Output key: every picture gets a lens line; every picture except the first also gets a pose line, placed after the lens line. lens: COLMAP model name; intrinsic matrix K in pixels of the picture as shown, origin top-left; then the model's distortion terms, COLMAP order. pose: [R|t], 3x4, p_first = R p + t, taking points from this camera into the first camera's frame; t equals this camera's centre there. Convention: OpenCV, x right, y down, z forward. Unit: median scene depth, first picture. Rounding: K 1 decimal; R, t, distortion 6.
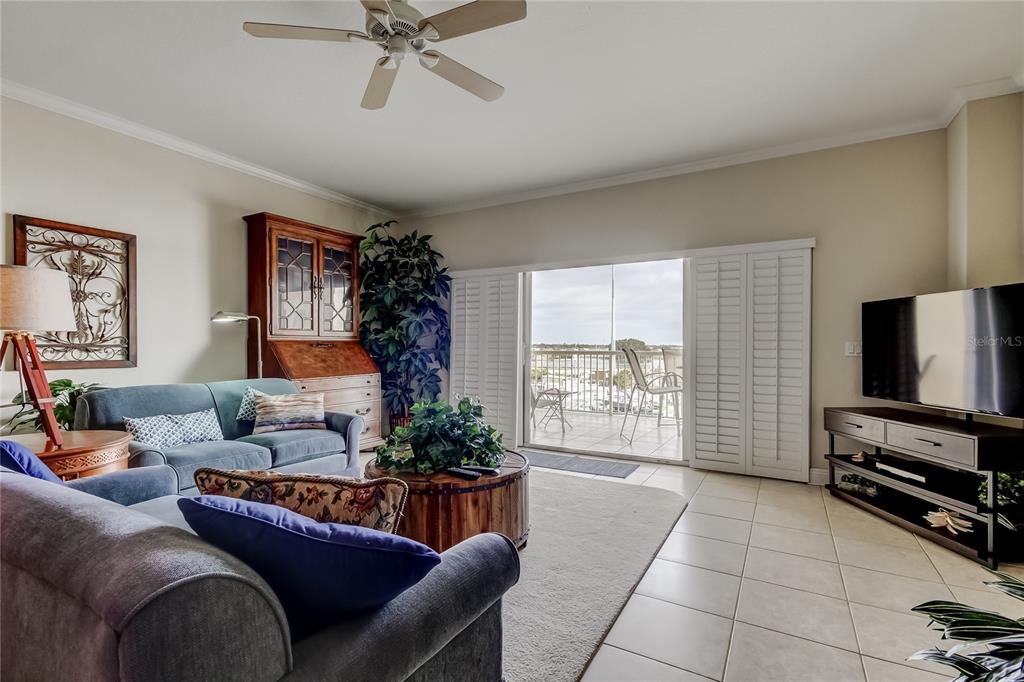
lens RADIAL K [[478.7, 0, 512.0], [0, 478.7, 341.0], [0, 0, 1]] dist [0.018113, -0.000433]
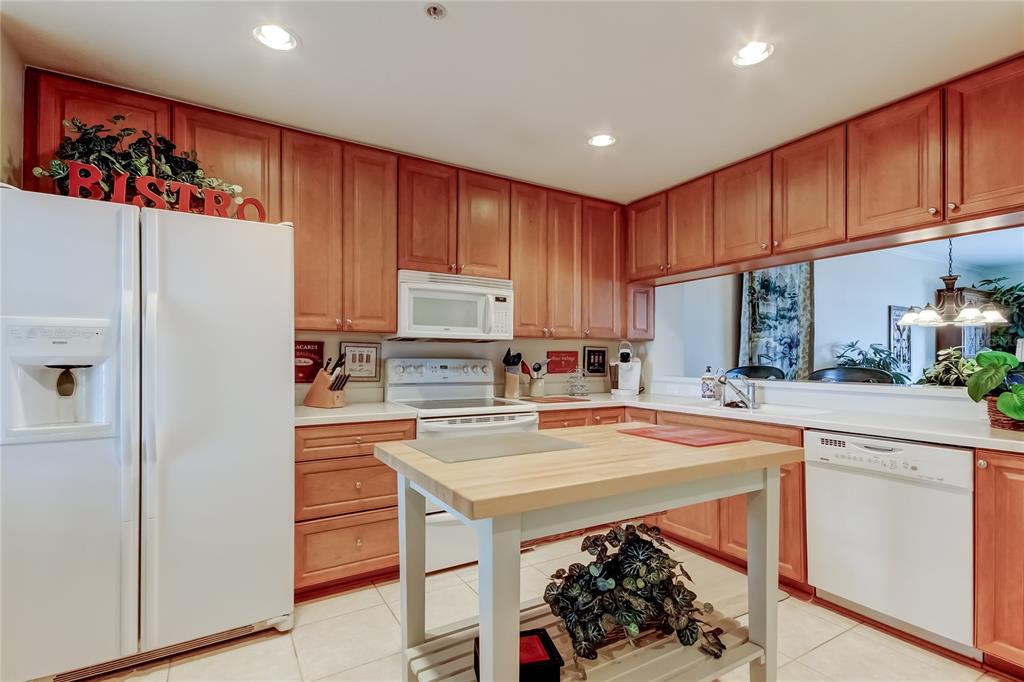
lens RADIAL K [[478.1, 0, 513.1], [0, 478.1, 353.3], [0, 0, 1]] dist [0.018856, -0.000582]
pose [[0.872849, 0.001424, -0.487988, -1.162305], [0.000067, 0.999995, 0.003037, -0.040341], [0.487990, -0.002684, 0.872845, -1.407227]]
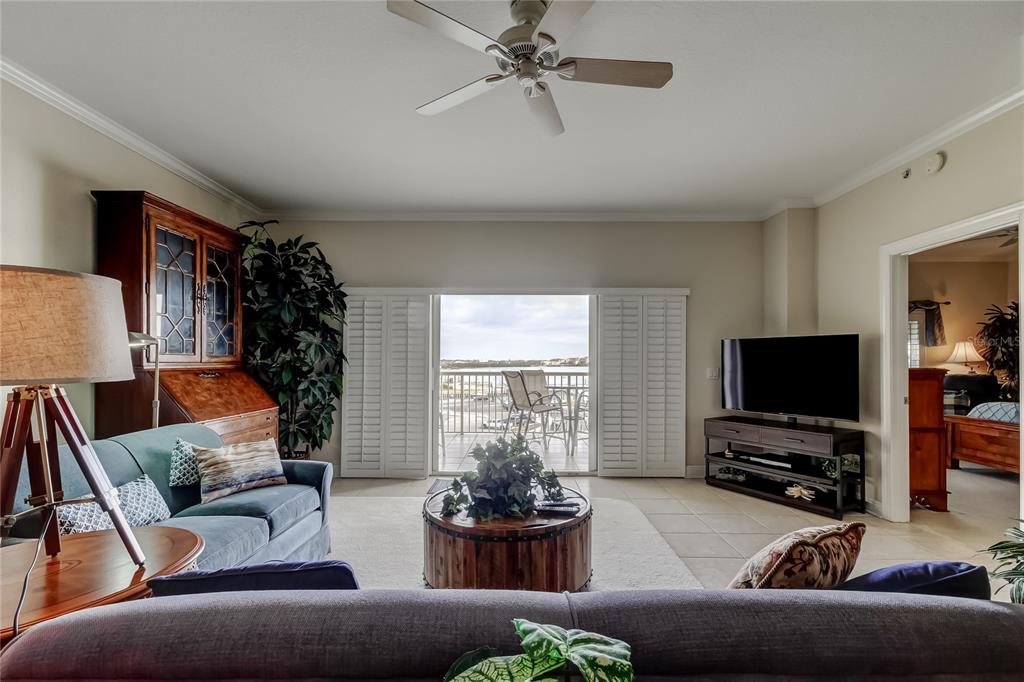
lens RADIAL K [[478.1, 0, 513.1], [0, 478.1, 353.3], [0, 0, 1]] dist [0.018856, -0.000582]
pose [[0.867998, 0.008073, 0.496502, -0.425090], [-0.006508, 0.999967, -0.004881, -0.028860], [-0.496525, 0.001005, 0.868022, 0.112710]]
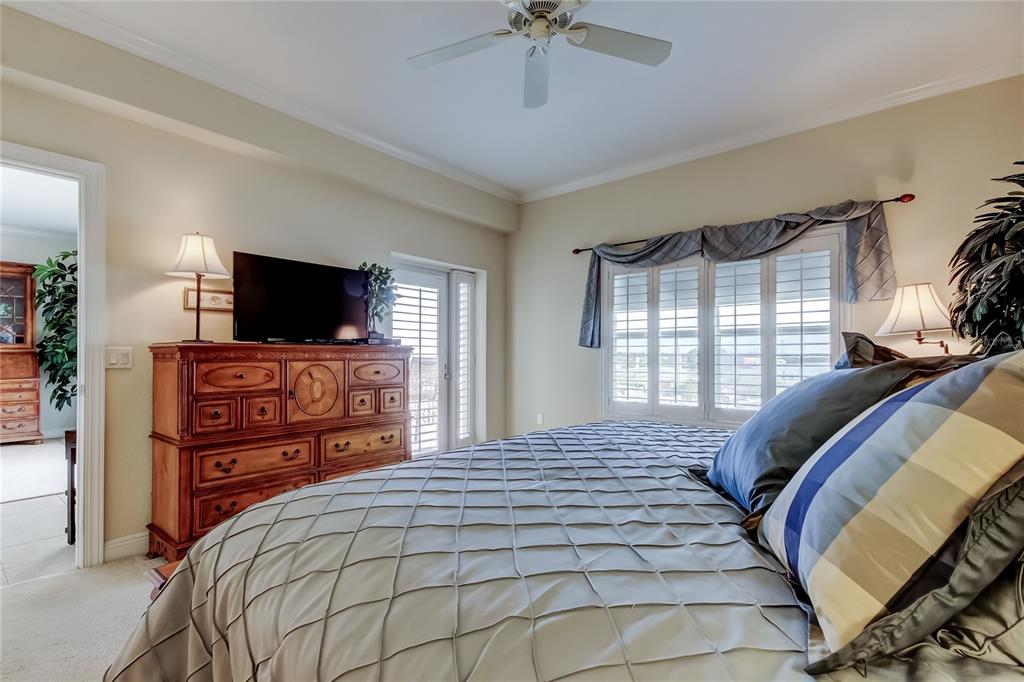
lens RADIAL K [[478.1, 0, 513.1], [0, 478.1, 353.3], [0, 0, 1]] dist [0.018856, -0.000582]
pose [[0.984712, -0.005072, -0.174115, 1.408237], [0.006201, 0.999963, 0.005938, 0.004152], [0.174078, -0.006927, 0.984707, 0.009525]]
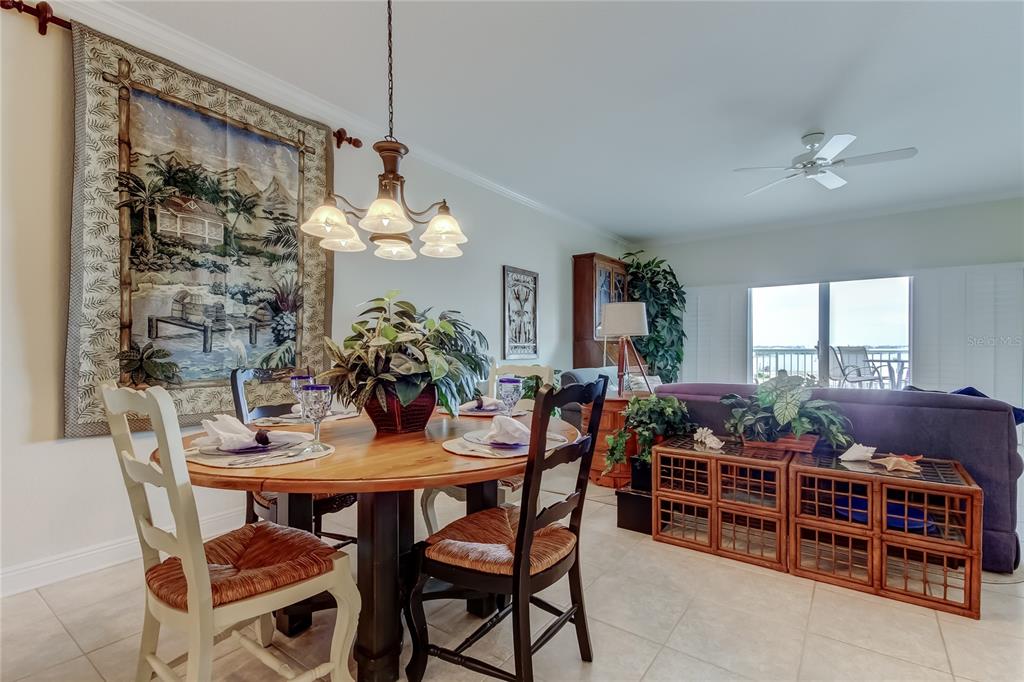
lens RADIAL K [[465.9, 0, 504.4], [0, 465.9, 349.9], [0, 0, 1]] dist [0.021607, -0.000242]
pose [[0.992648, -0.000457, -0.121038, -0.667050], [0.002568, 0.999847, 0.017285, 0.001428], [0.121012, -0.017469, 0.992497, -0.476477]]
